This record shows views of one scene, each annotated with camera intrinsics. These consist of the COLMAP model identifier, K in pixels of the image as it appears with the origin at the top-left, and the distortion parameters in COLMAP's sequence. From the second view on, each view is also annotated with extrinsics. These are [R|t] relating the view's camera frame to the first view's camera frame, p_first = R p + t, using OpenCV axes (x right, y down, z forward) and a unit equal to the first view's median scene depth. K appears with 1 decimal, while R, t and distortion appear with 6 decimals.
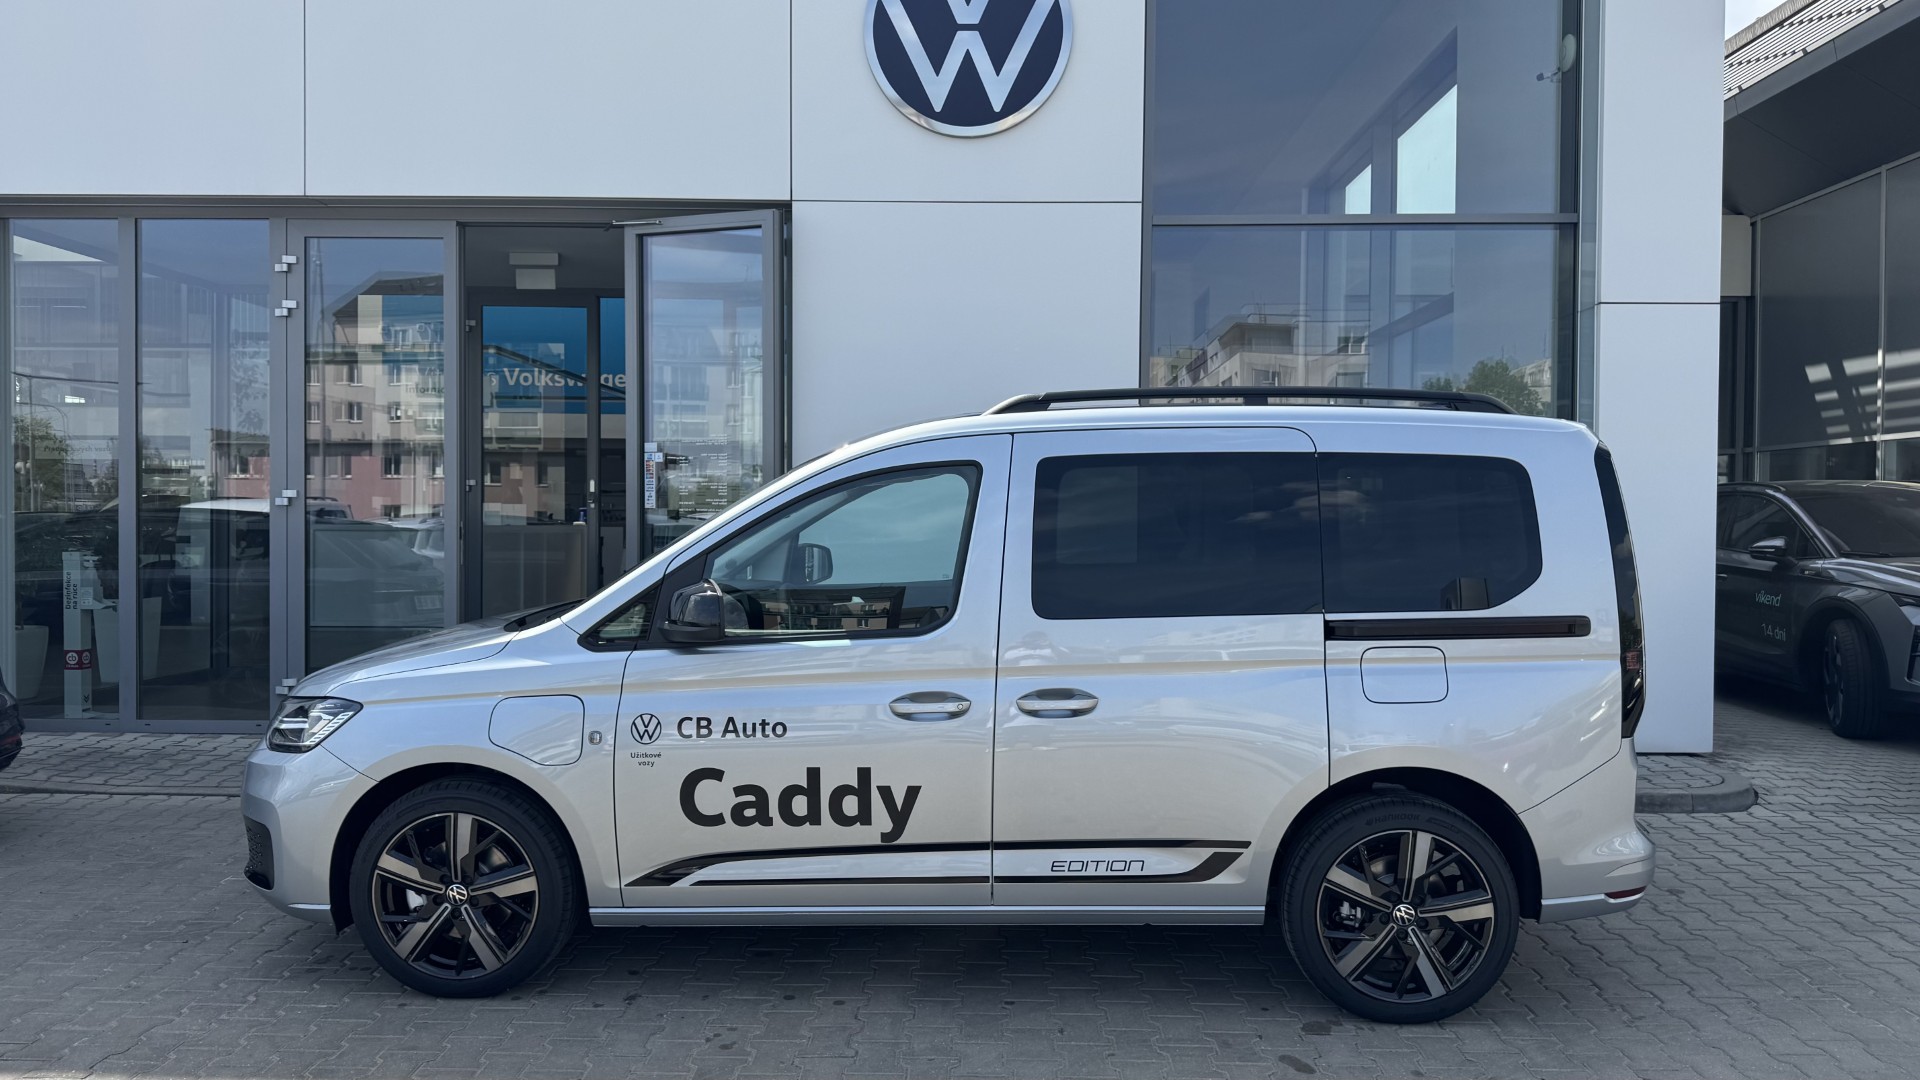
lens RADIAL K [[1366.6, 0, 963.7], [0, 1366.6, 552.3], [0, 0, 1]] dist [0.020211, -0.026036]
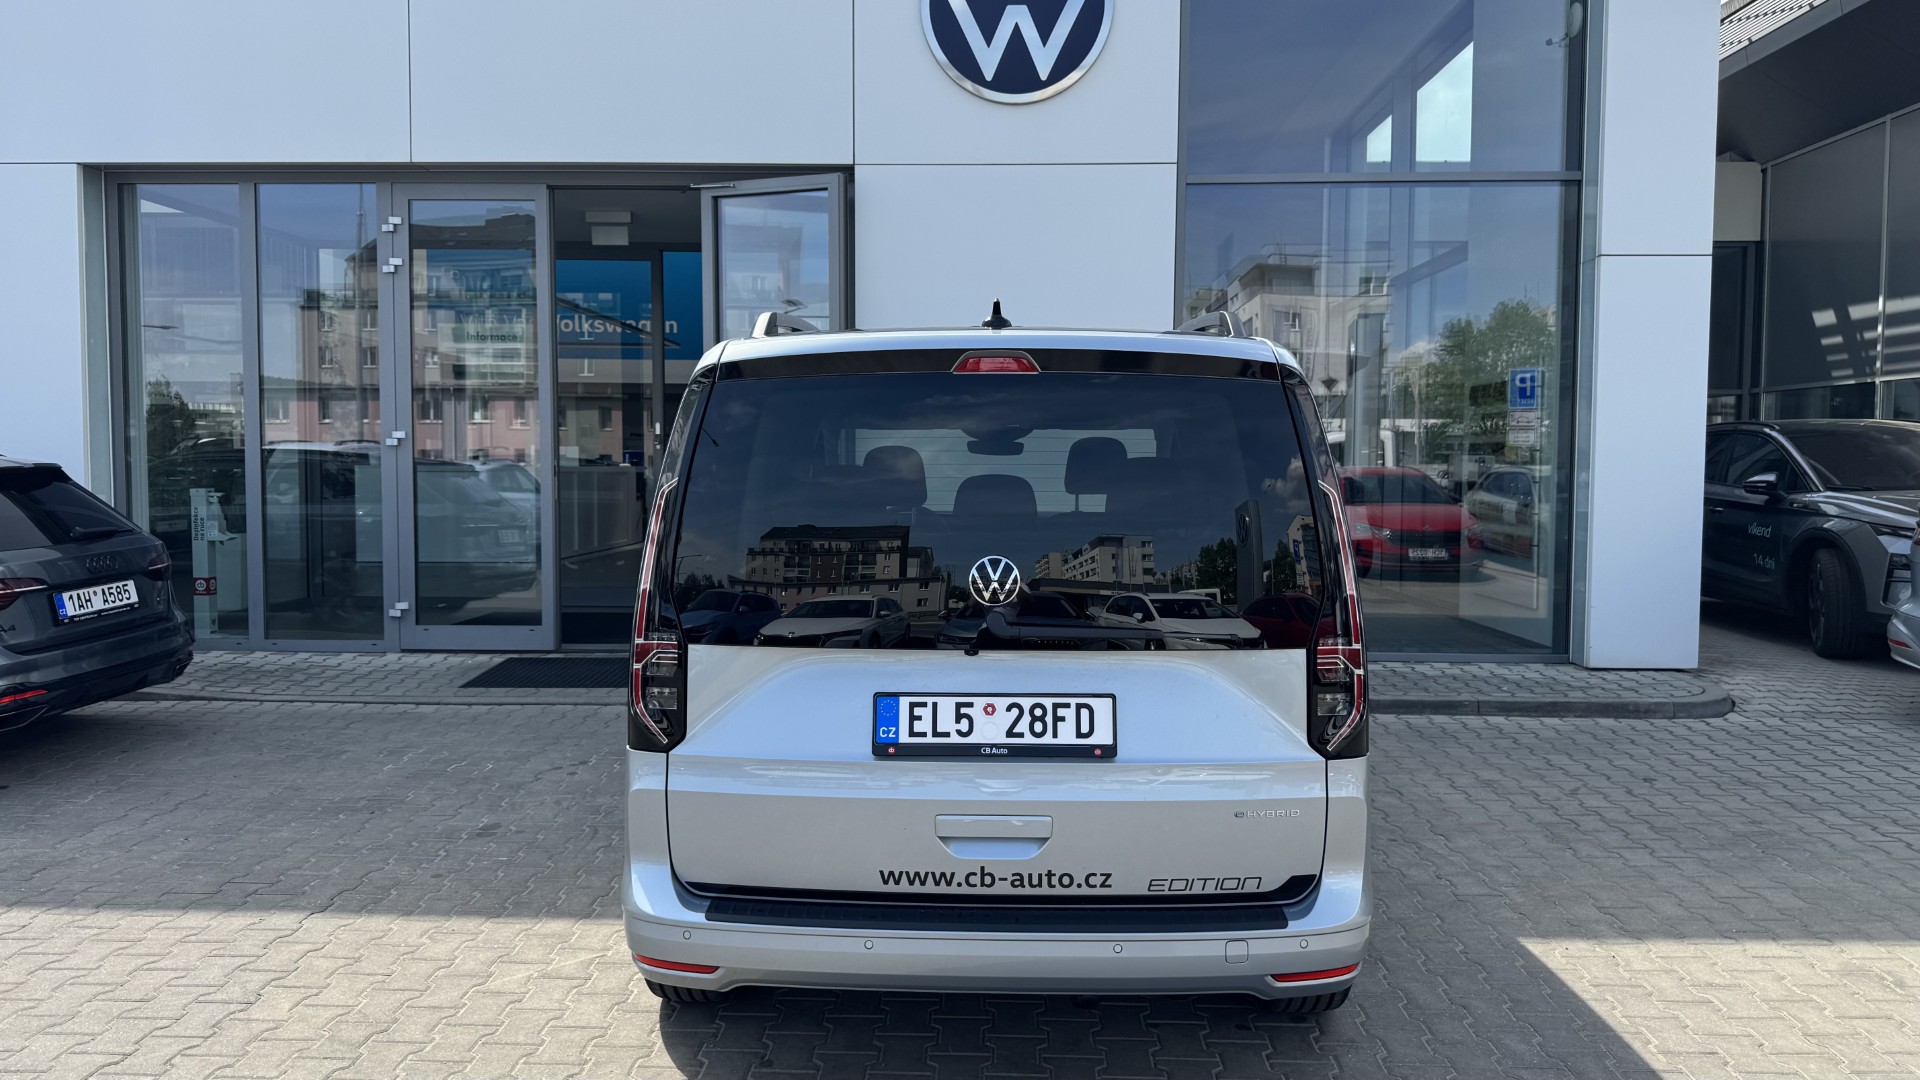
lens RADIAL K [[1366.6, 0, 956.3], [0, 1366.6, 548.4], [0, 0, 1]] dist [0.020211, -0.026036]
pose [[0.999842, -0.001233, -0.017711, -0.025736], [0.001909, 0.999269, 0.038194, 0.007384], [0.017651, -0.038221, 0.999113, -0.099699]]
